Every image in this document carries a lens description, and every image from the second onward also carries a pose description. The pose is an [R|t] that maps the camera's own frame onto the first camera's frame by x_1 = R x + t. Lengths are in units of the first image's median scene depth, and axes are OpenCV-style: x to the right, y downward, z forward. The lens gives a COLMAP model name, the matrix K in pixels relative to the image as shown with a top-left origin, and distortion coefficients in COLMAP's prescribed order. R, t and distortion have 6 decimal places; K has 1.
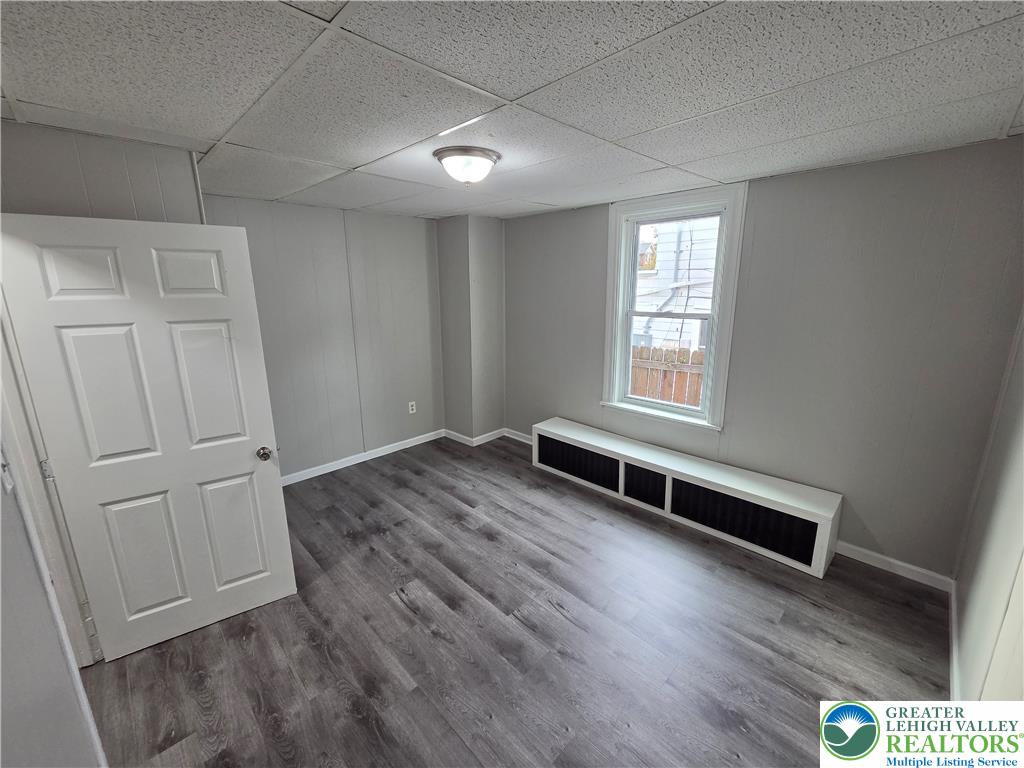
lens RADIAL K [[419.8, 0, 518.0], [0, 419.8, 381.9], [0, 0, 1]] dist [0.000560, -0.000345]
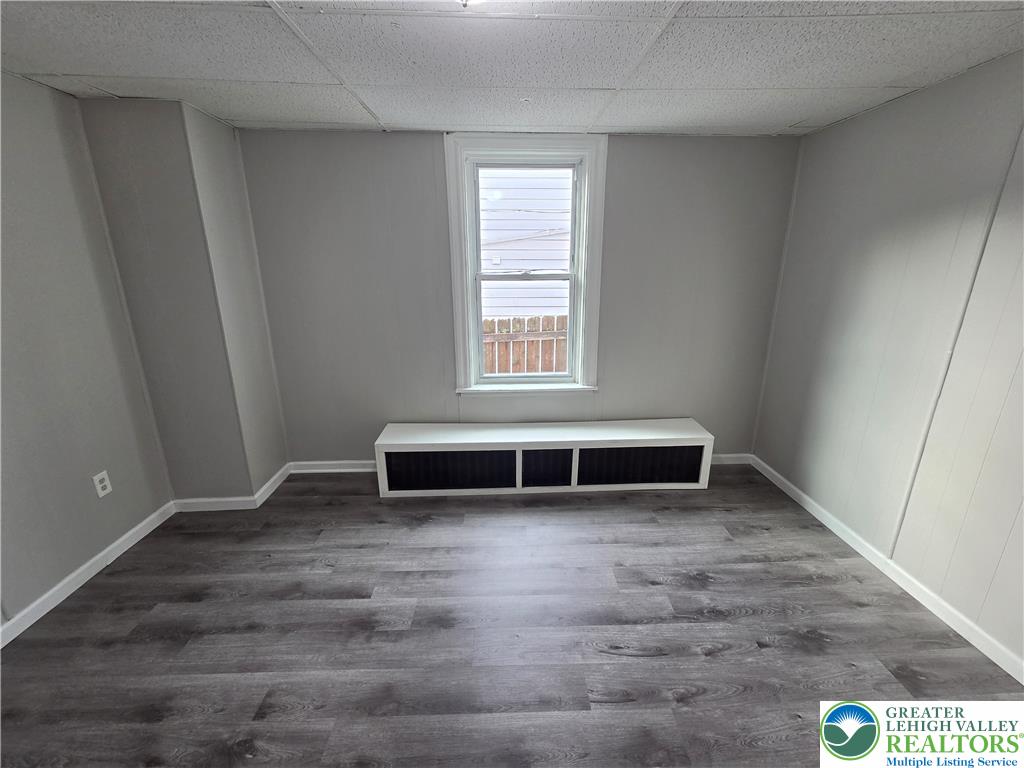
lens RADIAL K [[419.8, 0, 518.0], [0, 419.8, 381.9], [0, 0, 1]] dist [0.000560, -0.000345]
pose [[0.680084, -0.198881, 0.705643, -0.324481], [0.163981, 0.979382, 0.117991, -0.048244], [-0.714560, 0.035468, 0.698675, 0.388901]]
